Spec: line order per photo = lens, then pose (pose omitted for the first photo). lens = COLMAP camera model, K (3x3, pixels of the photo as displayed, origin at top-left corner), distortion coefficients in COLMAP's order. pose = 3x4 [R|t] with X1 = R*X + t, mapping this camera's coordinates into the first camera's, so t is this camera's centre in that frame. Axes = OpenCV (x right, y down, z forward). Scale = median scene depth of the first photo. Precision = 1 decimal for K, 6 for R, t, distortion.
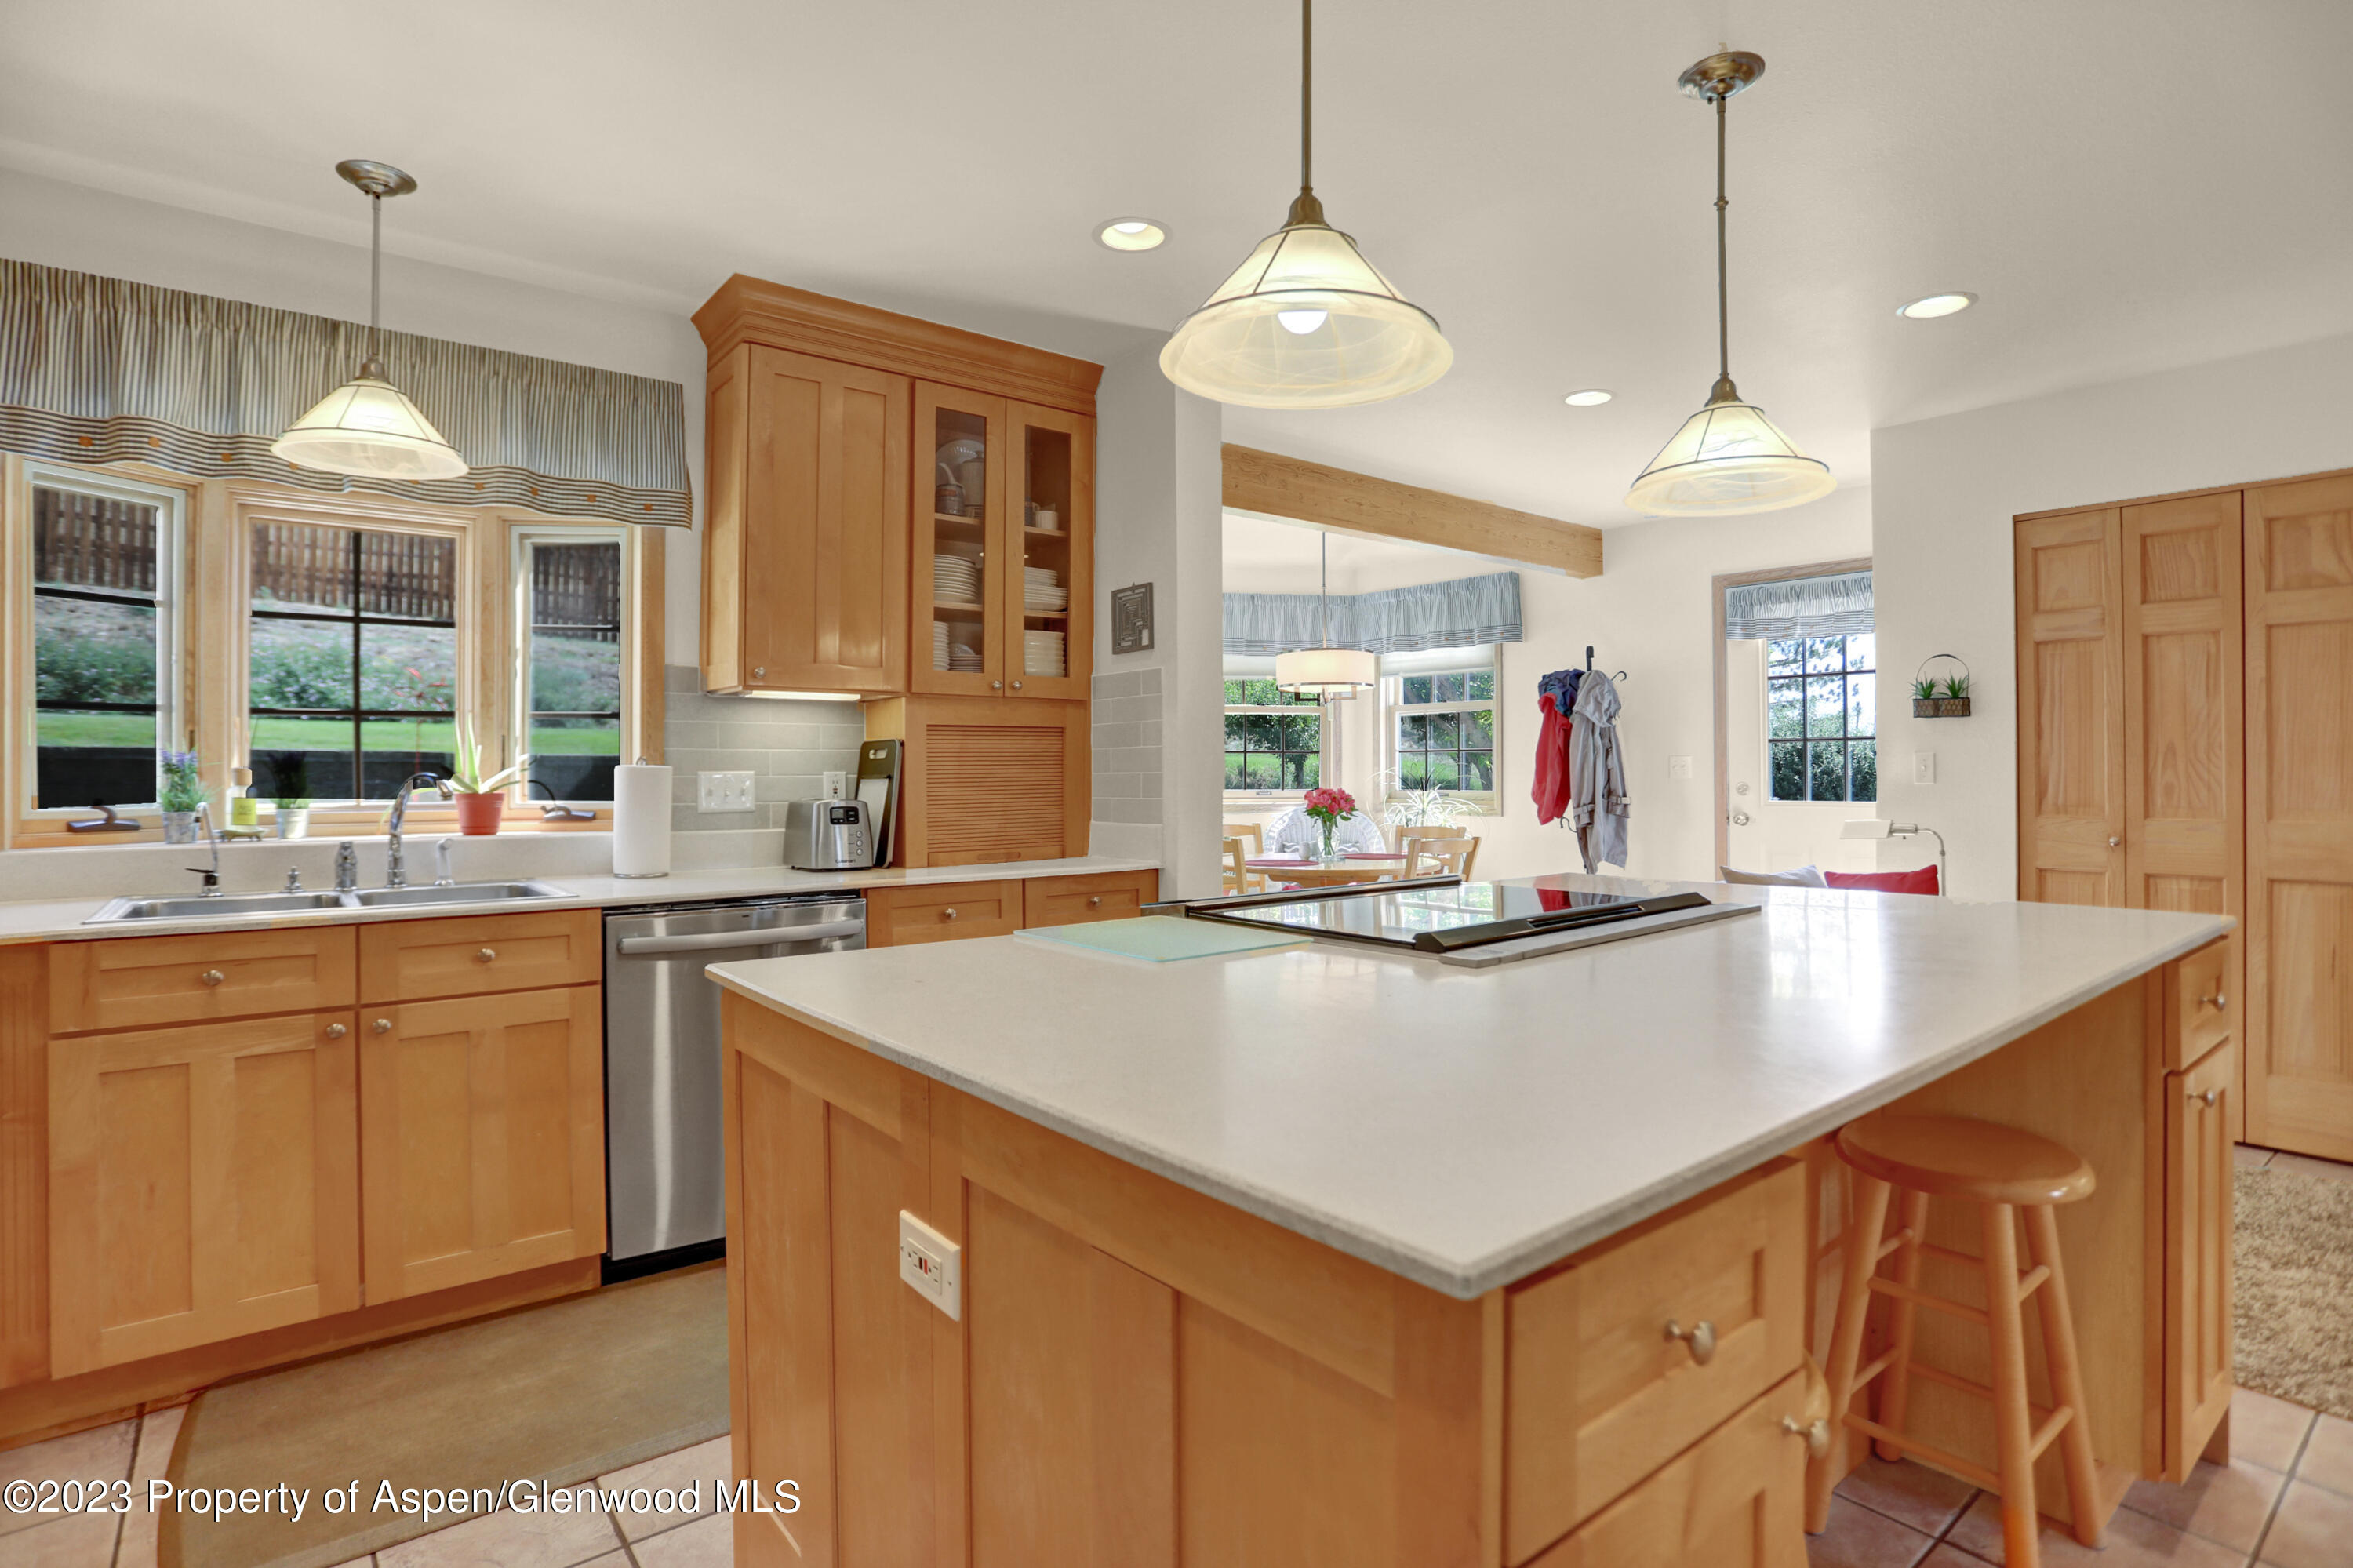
lens RADIAL K [[1183.4, 0, 1179.4], [0, 1183.4, 764.2], [0, 0, 1]] dist [-0.069240, 0.025628]
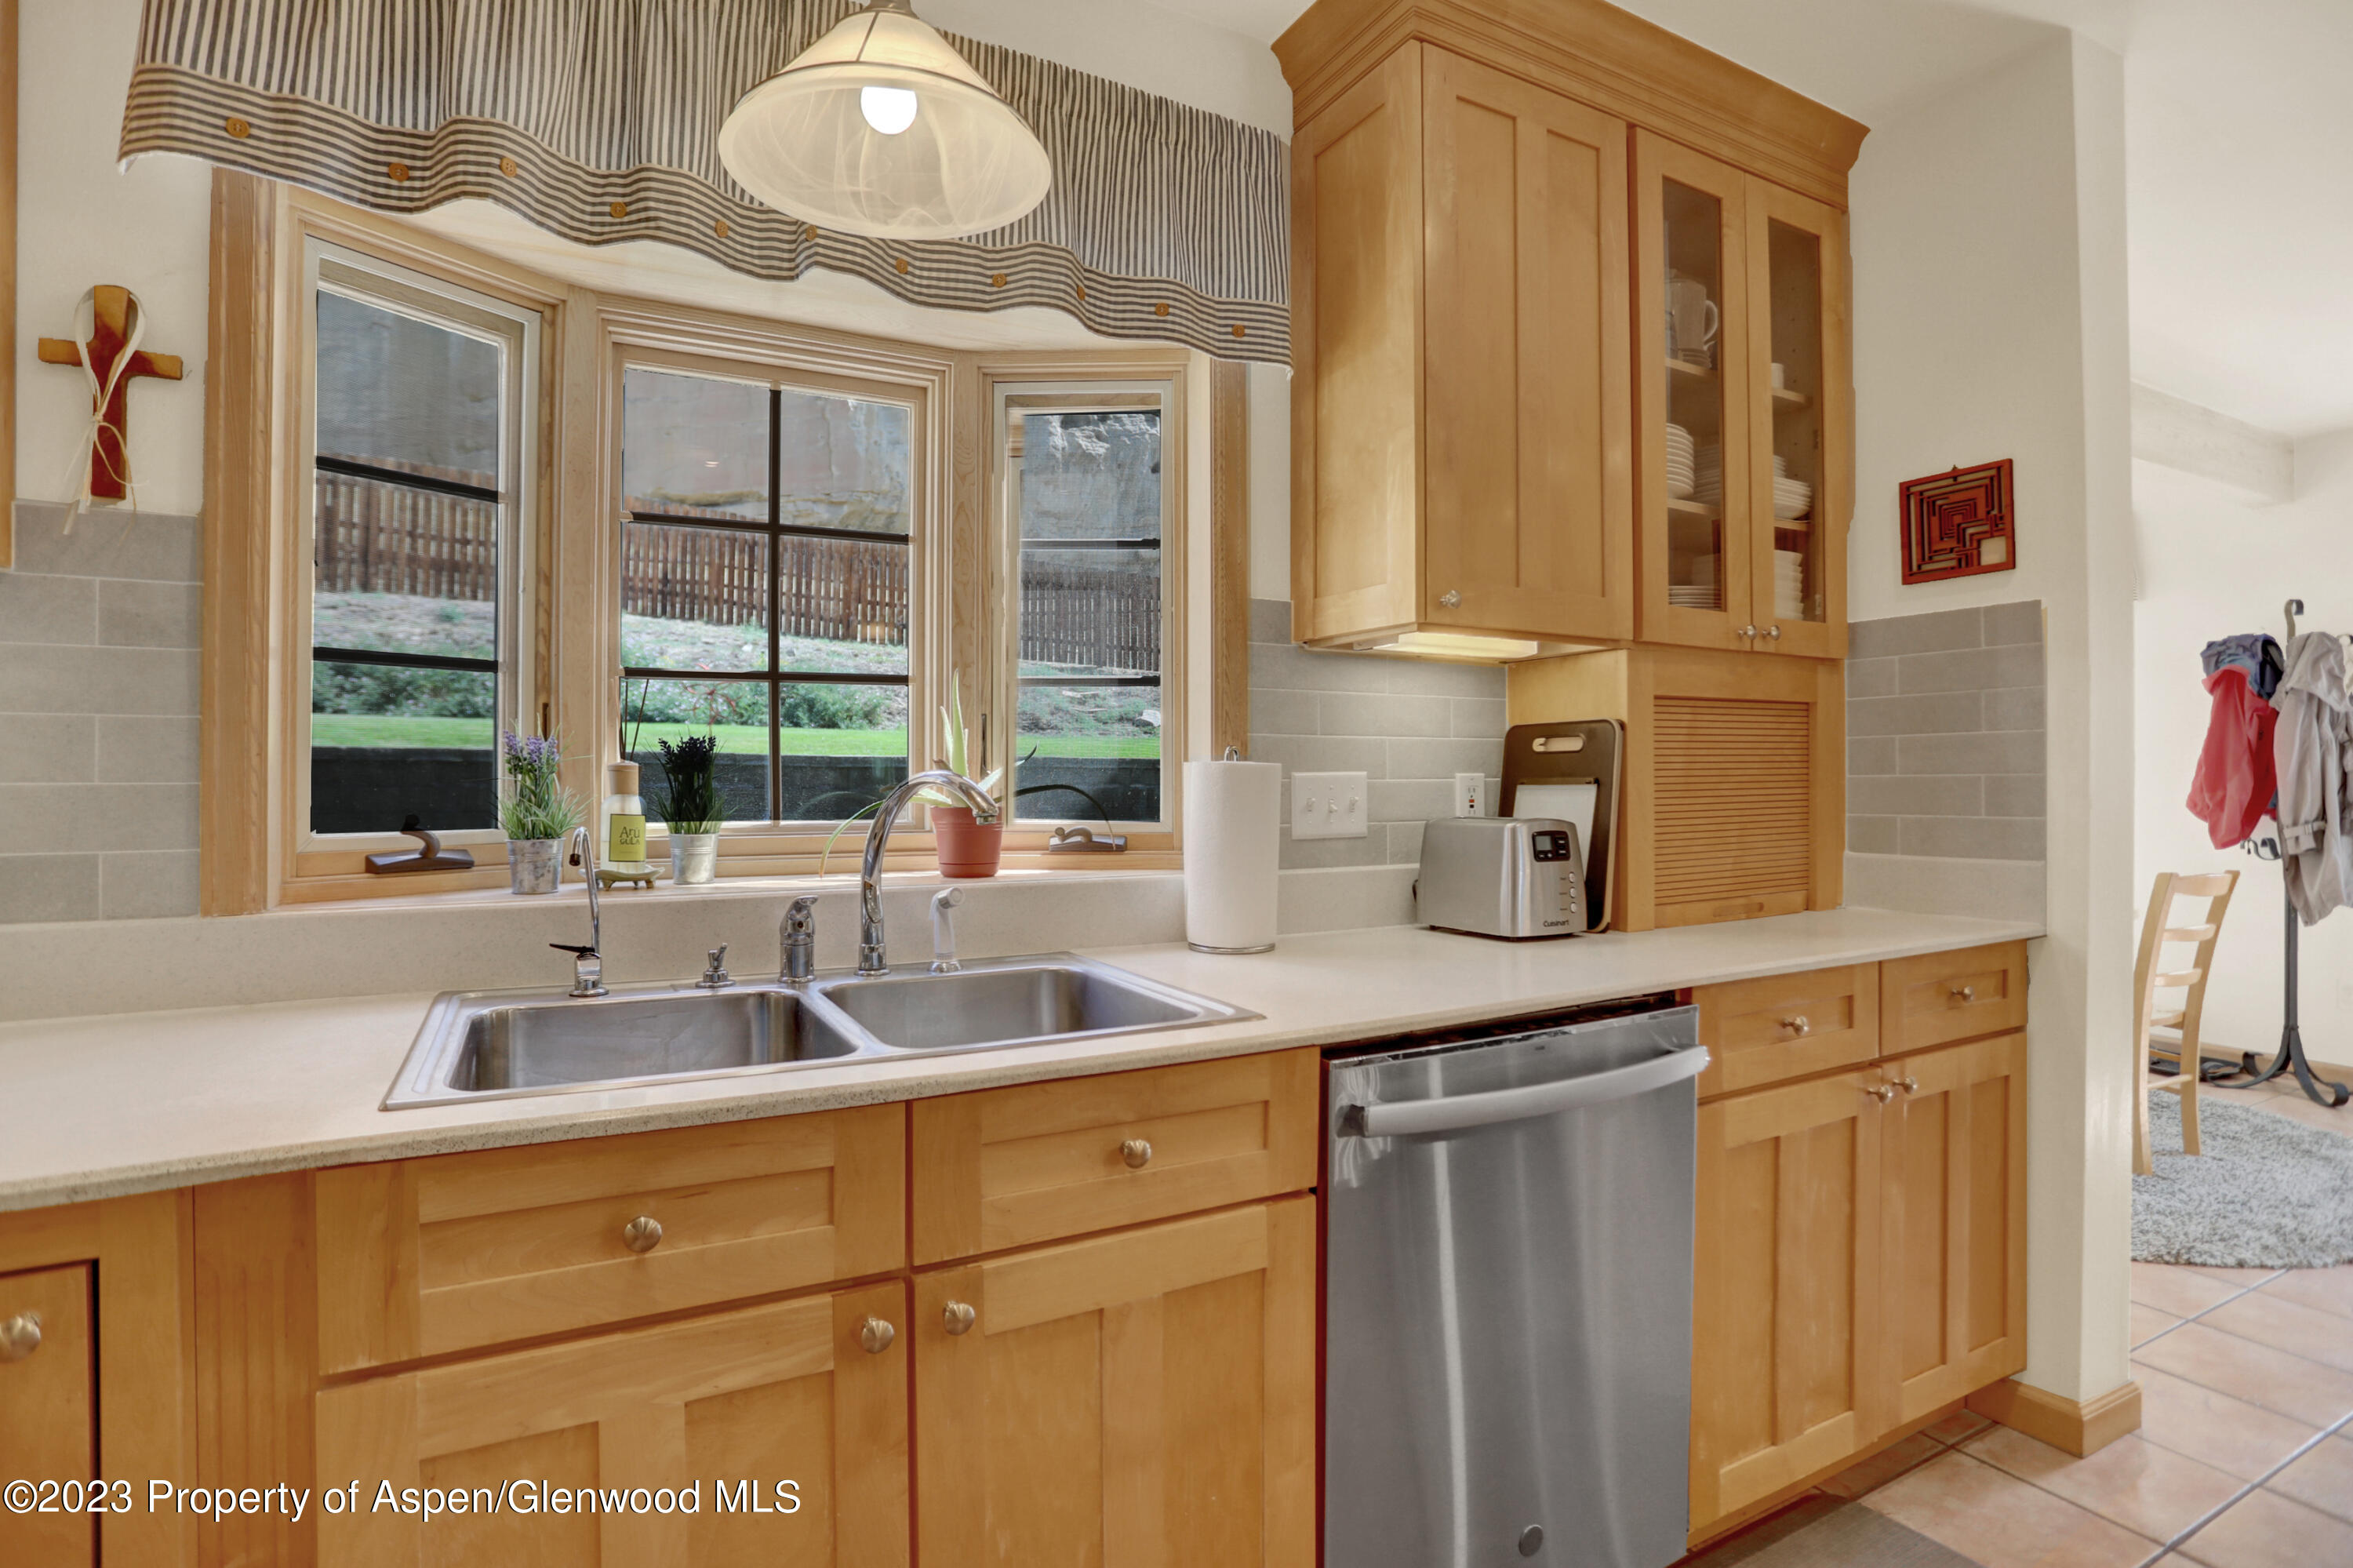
lens RADIAL K [[1183.4, 0, 1179.4], [0, 1183.4, 764.2], [0, 0, 1]] dist [-0.069240, 0.025628]
pose [[0.984903, -0.000006, -0.173109, -0.375046], [-0.000549, 0.999995, -0.003159, 0.004149], [0.173108, 0.003206, 0.984898, 0.393292]]
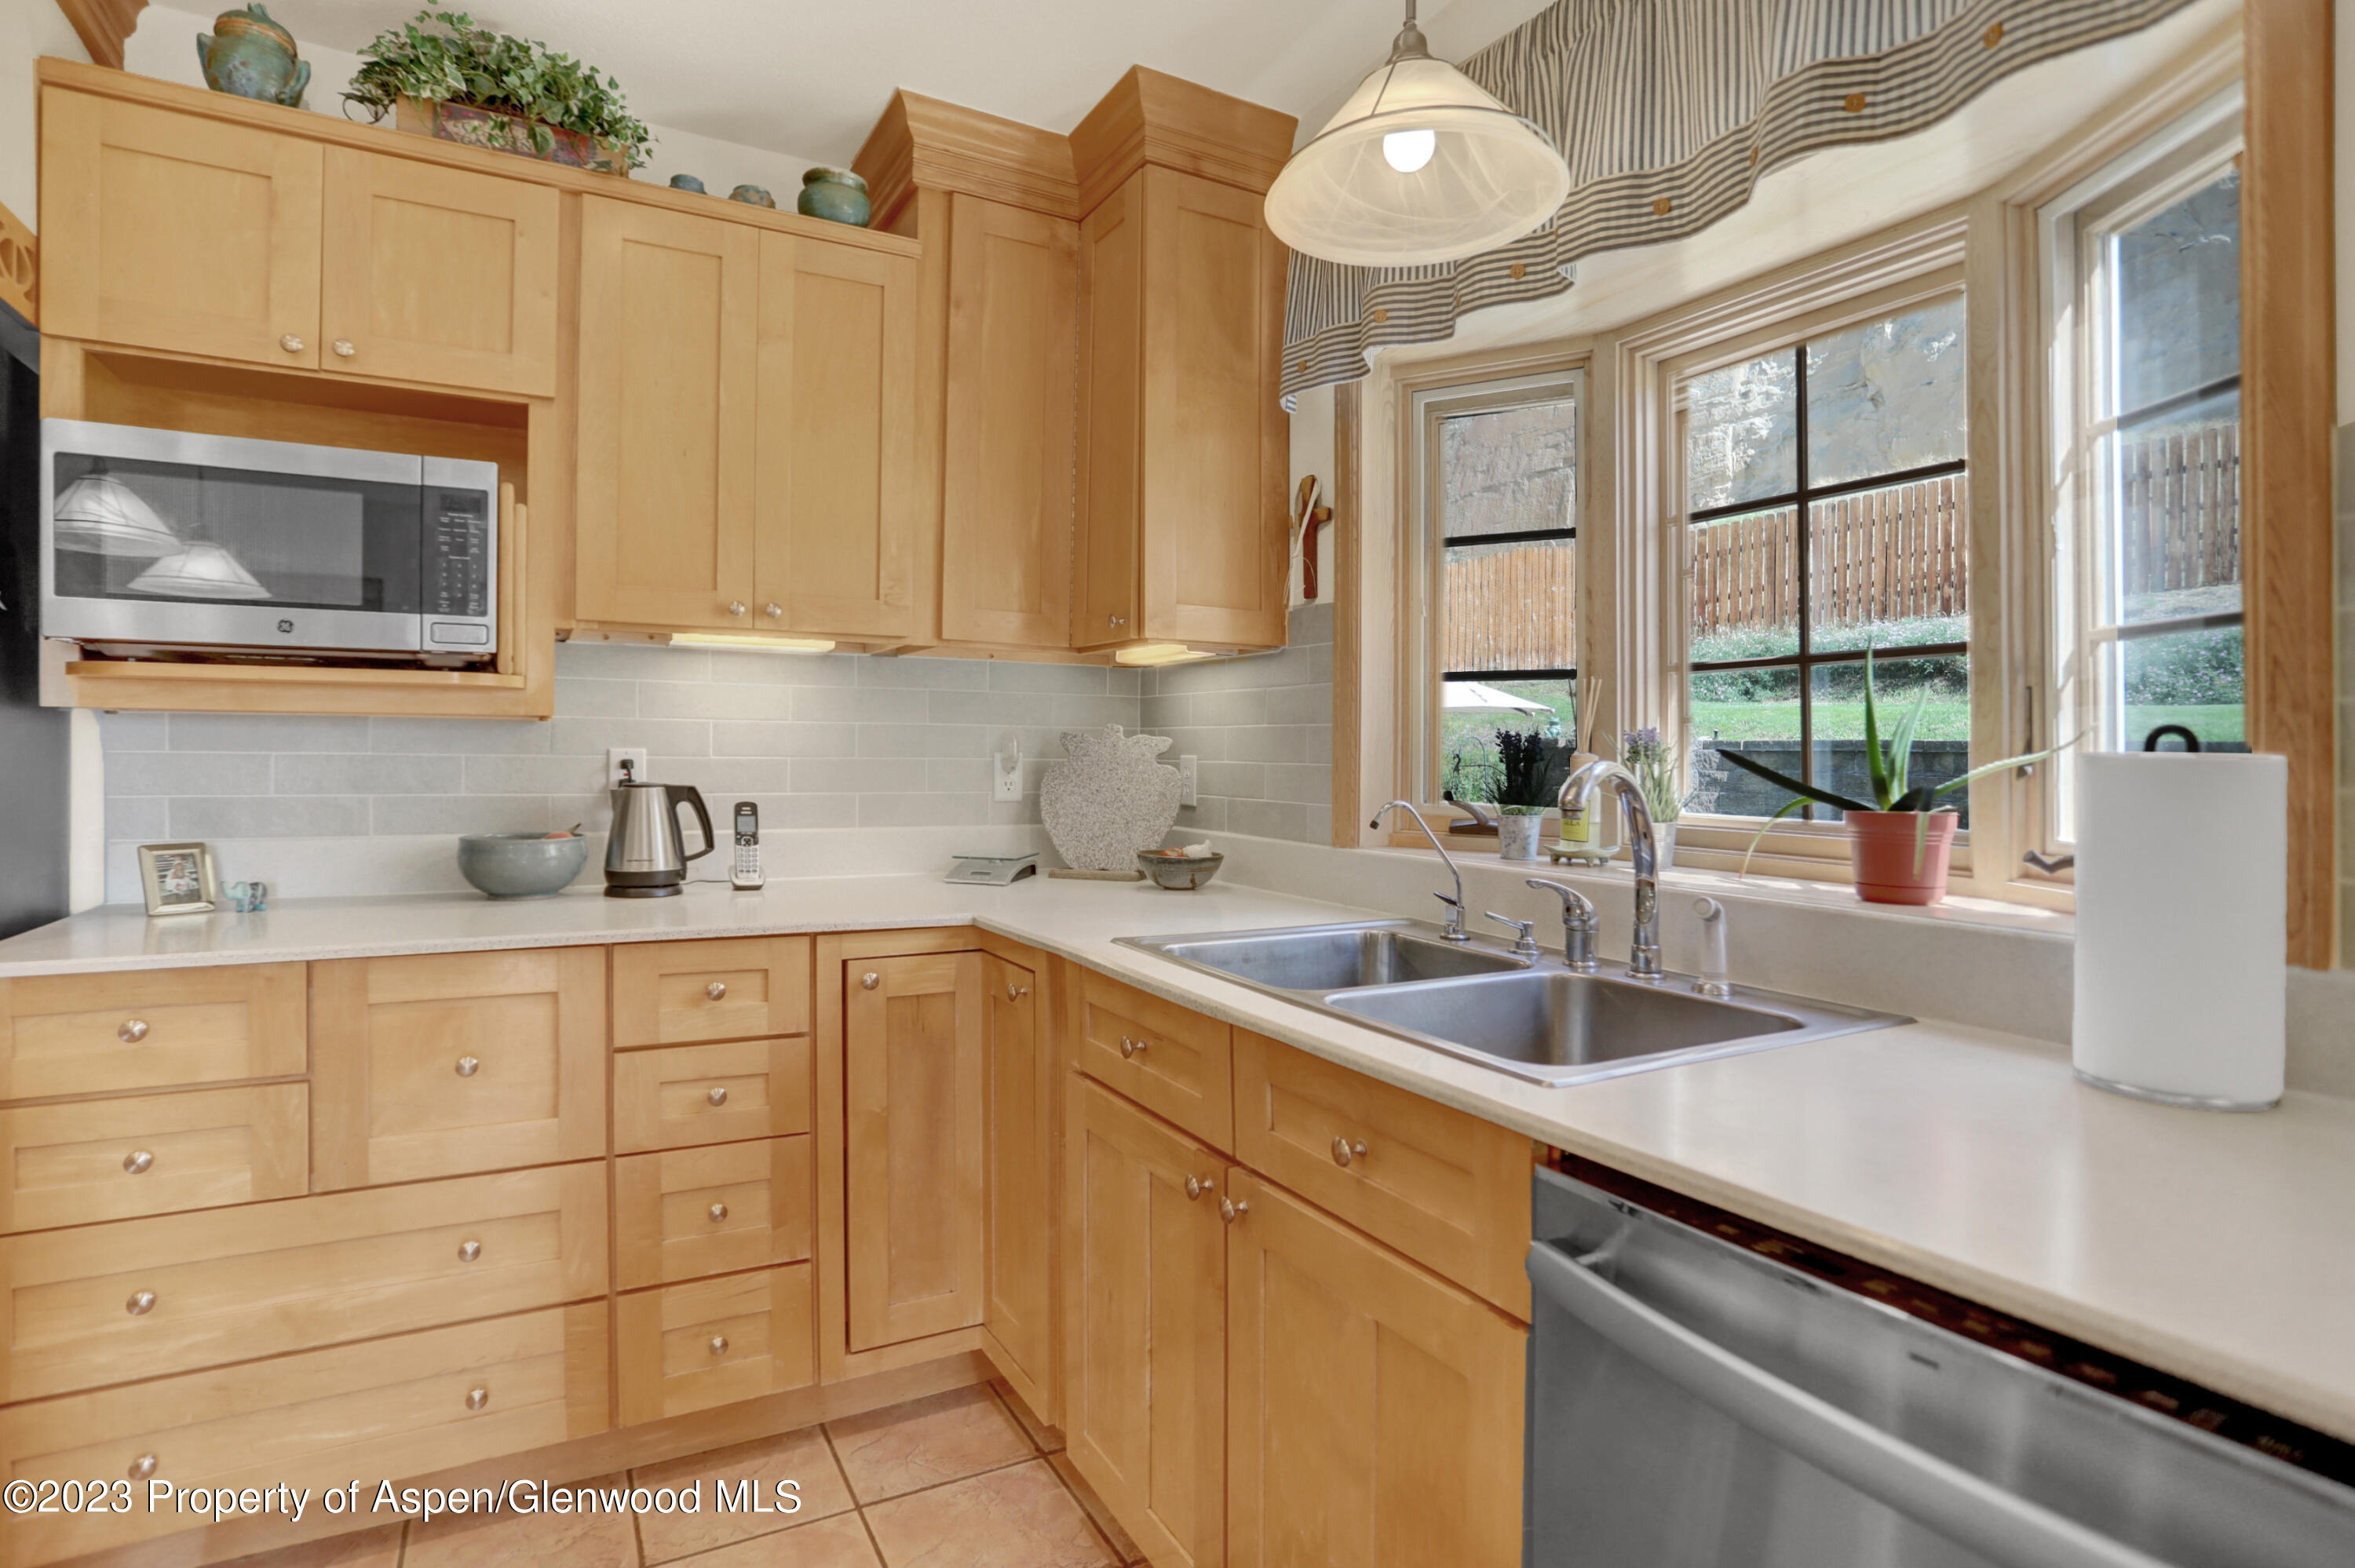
lens RADIAL K [[1184.2, 0, 1180.4], [0, 1184.2, 764.2], [0, 0, 1]] dist [-0.069240, 0.025628]
pose [[-0.170828, 0.004396, -0.985291, -0.093129], [-0.007205, 0.999958, 0.005711, 0.005976], [0.985275, 0.008074, -0.170789, 0.764658]]
